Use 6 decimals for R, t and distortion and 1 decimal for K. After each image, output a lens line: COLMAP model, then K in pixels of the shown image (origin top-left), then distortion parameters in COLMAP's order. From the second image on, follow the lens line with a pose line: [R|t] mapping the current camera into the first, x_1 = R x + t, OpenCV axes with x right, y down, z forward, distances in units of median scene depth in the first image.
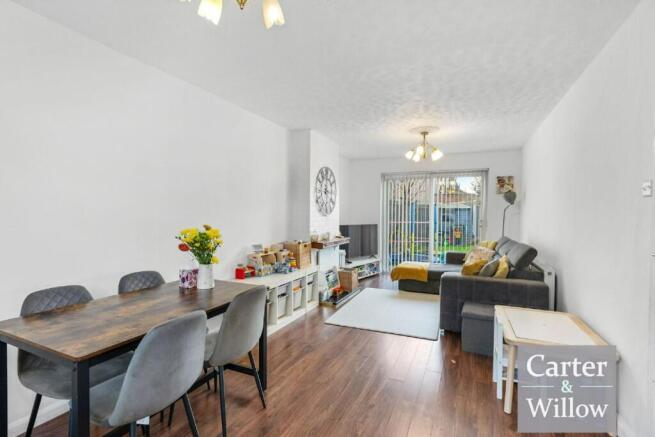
lens RADIAL K [[312.1, 0, 327.5], [0, 312.1, 211.8], [0, 0, 1]] dist [0.000040, 0.000006]
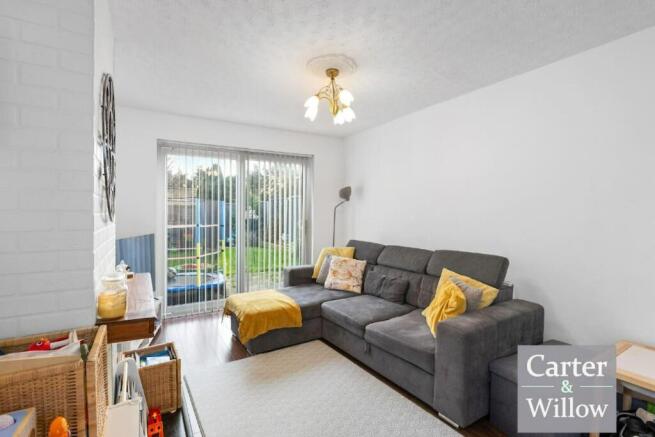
lens RADIAL K [[312.1, 0, 327.5], [0, 312.1, 211.8], [0, 0, 1]] dist [0.000040, 0.000006]
pose [[0.546086, -0.008259, 0.837689, -0.143767], [0.000465, 0.999954, 0.009556, -0.001930], [-0.837729, -0.004829, 0.546065, 0.577800]]
